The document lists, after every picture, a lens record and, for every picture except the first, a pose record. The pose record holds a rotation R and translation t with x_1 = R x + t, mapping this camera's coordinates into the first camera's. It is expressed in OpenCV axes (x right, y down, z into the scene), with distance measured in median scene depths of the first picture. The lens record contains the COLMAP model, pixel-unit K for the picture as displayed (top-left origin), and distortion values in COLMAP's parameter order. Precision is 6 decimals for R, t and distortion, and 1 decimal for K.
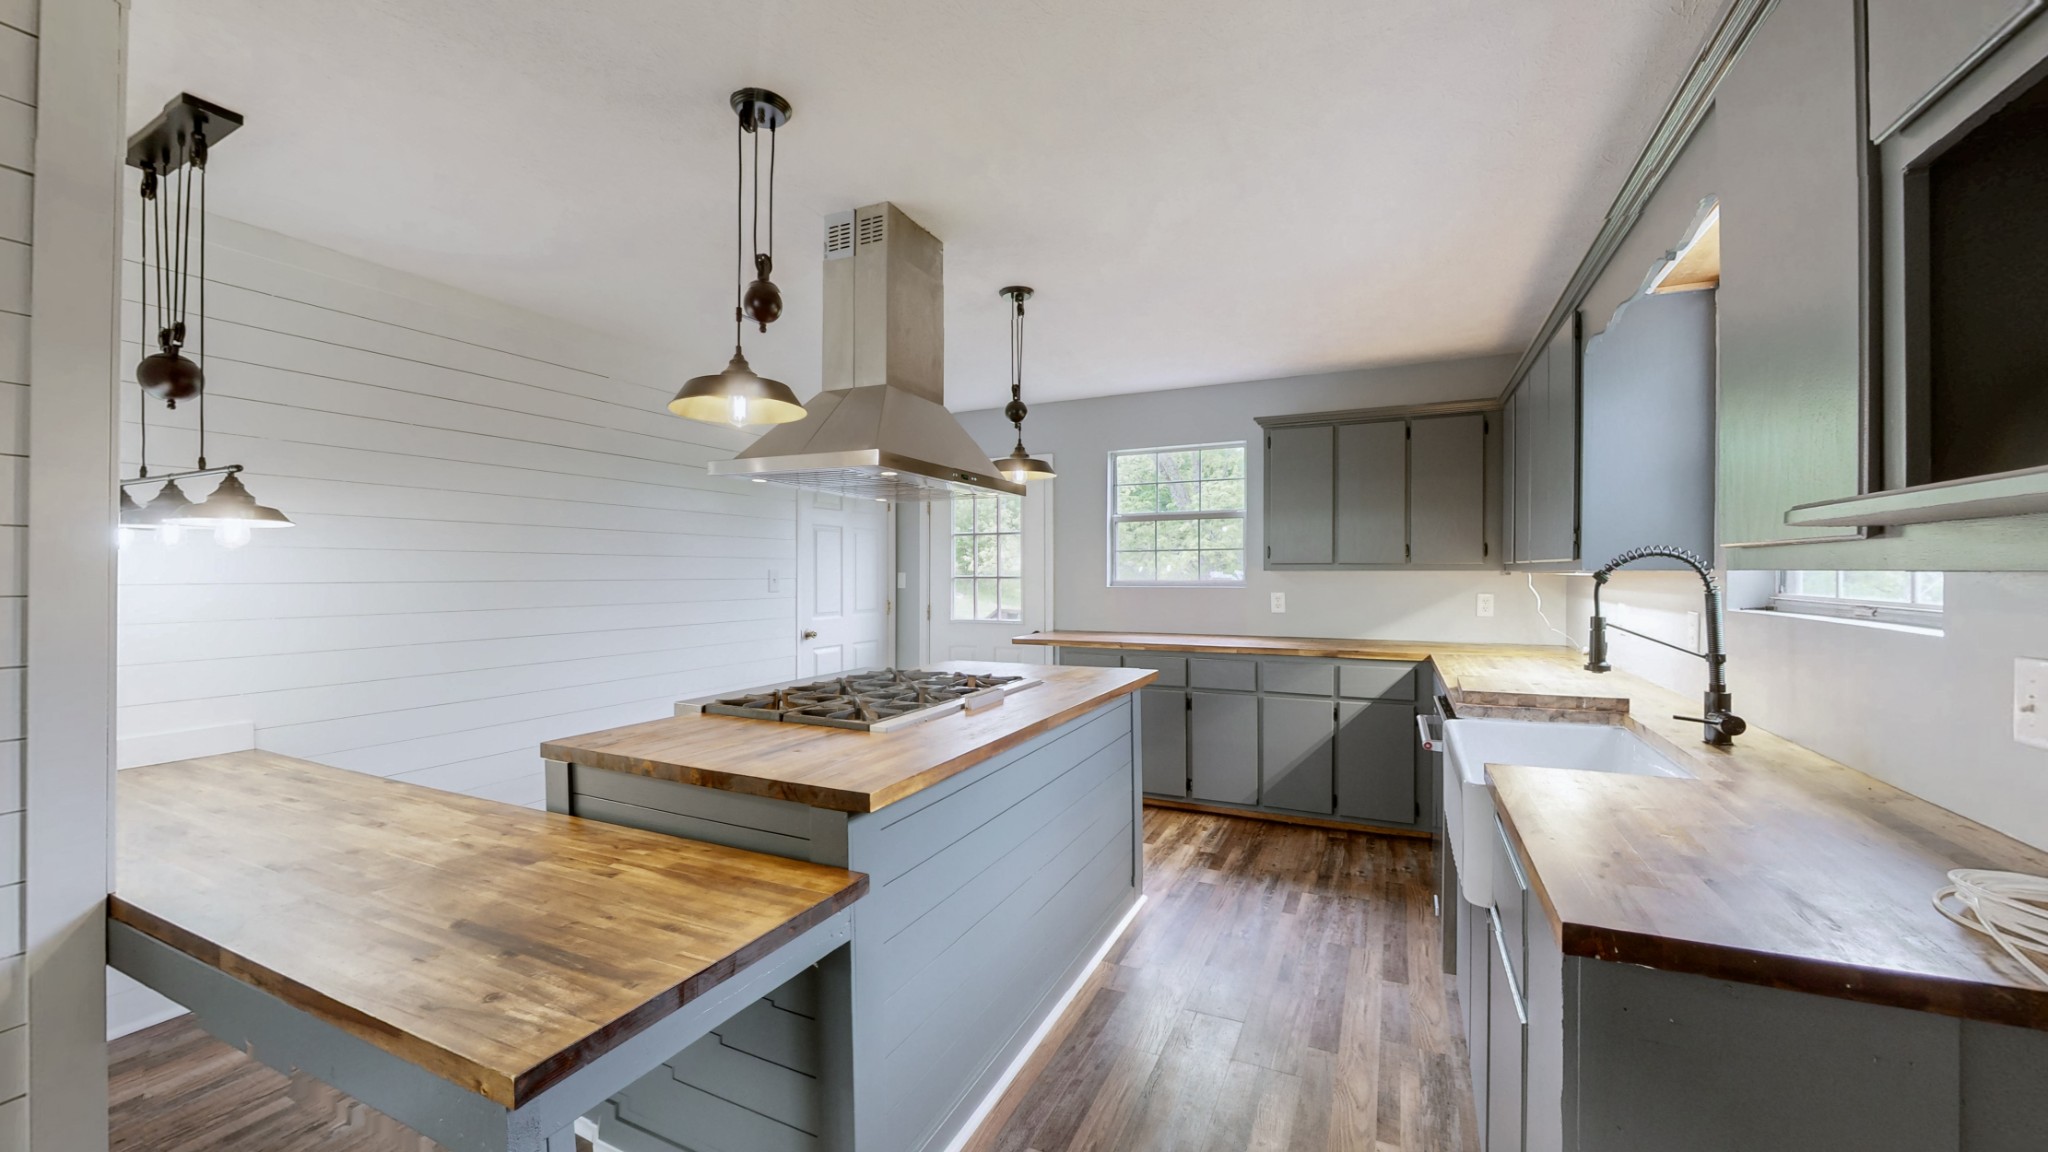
lens RADIAL K [[772.7, 0, 1024.0], [0, 772.7, 576.0], [0, 0, 1]] dist [-0.000125, -0.000035]
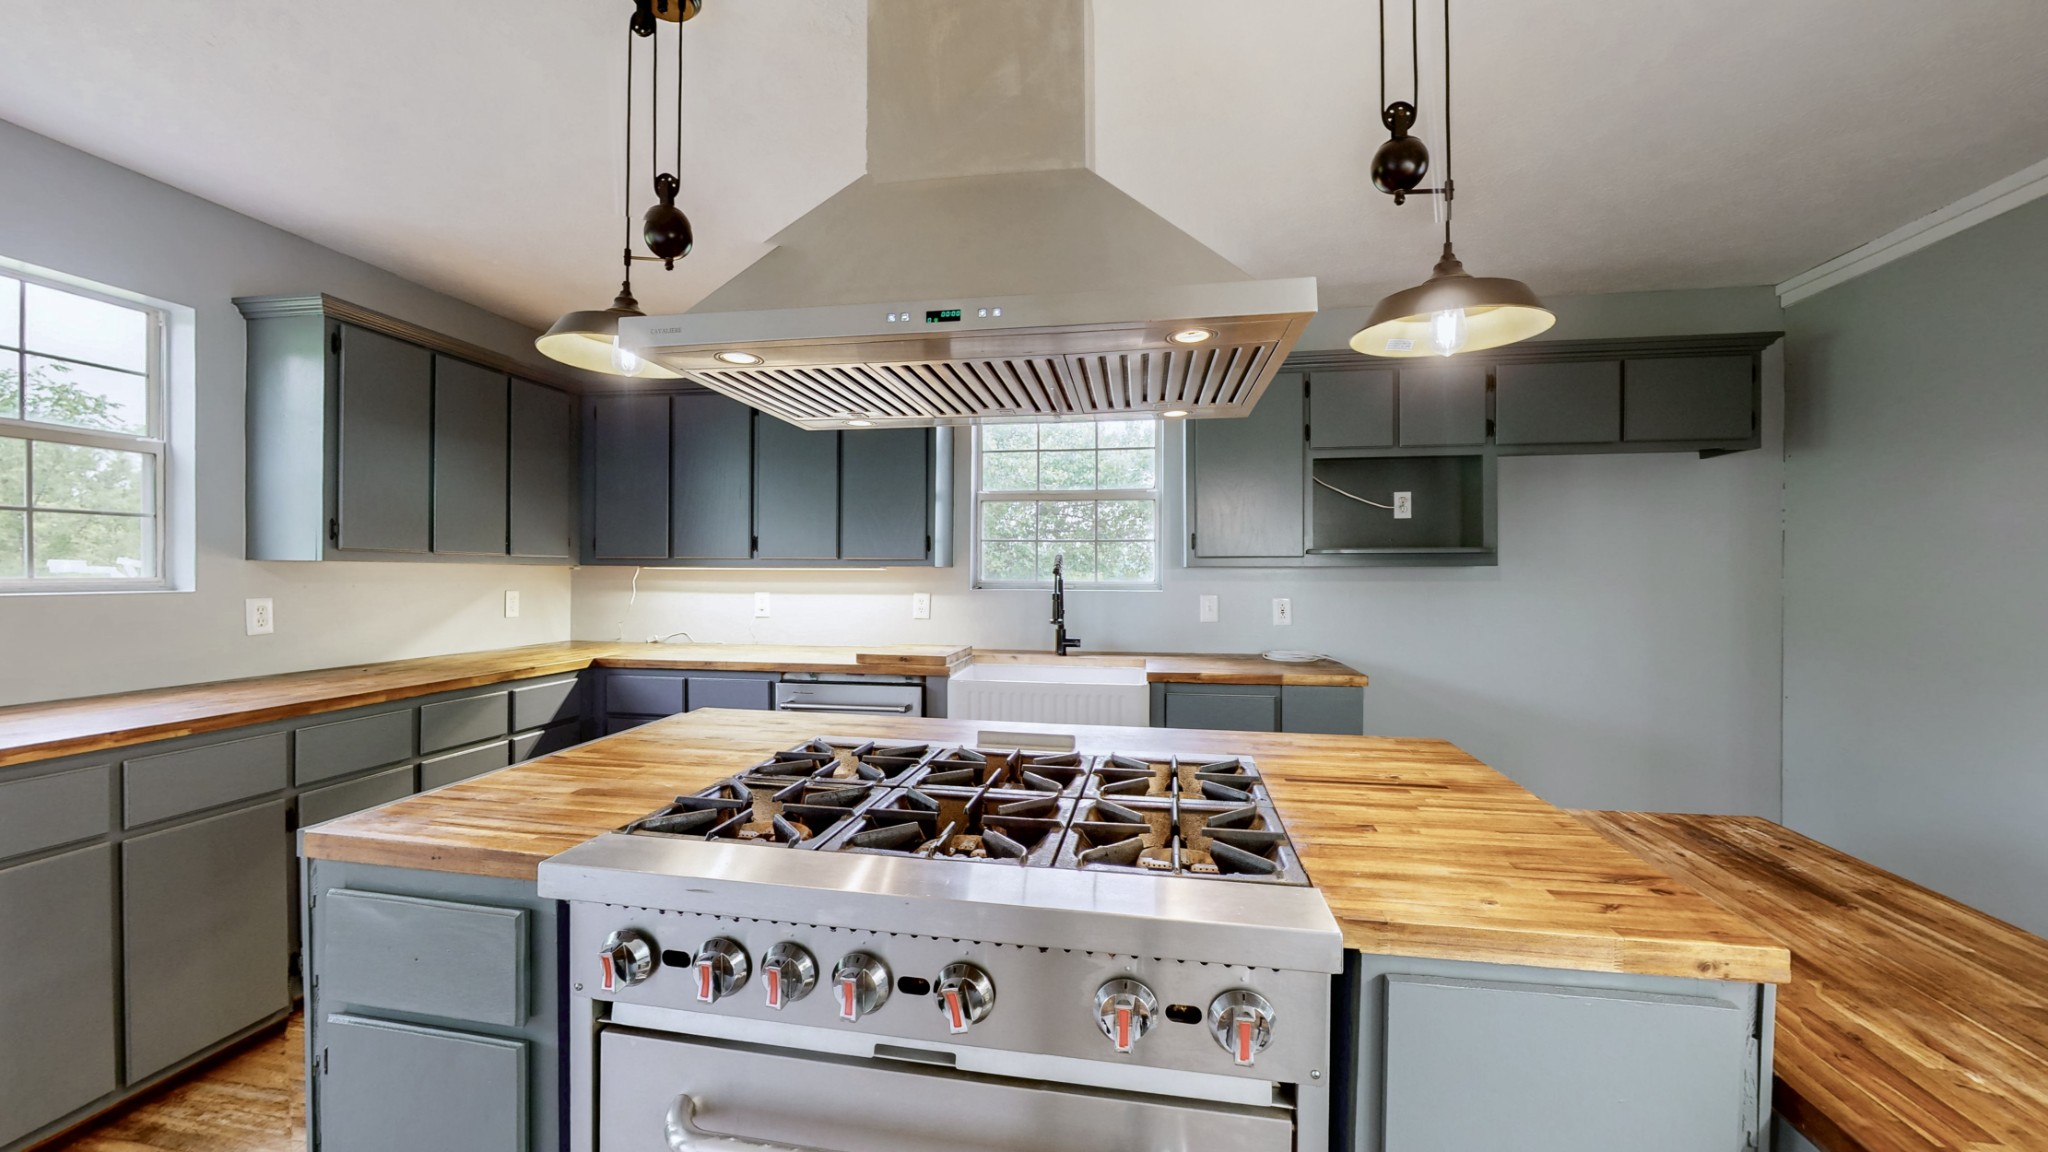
lens RADIAL K [[772.7, 0, 1024.0], [0, 772.7, 576.0], [0, 0, 1]] dist [-0.000125, -0.000035]
pose [[-0.286680, -0.000578, 0.958026, -0.450373], [0.005104, 0.999985, 0.002131, 0.006935], [-0.958013, 0.005500, -0.286672, 0.752151]]
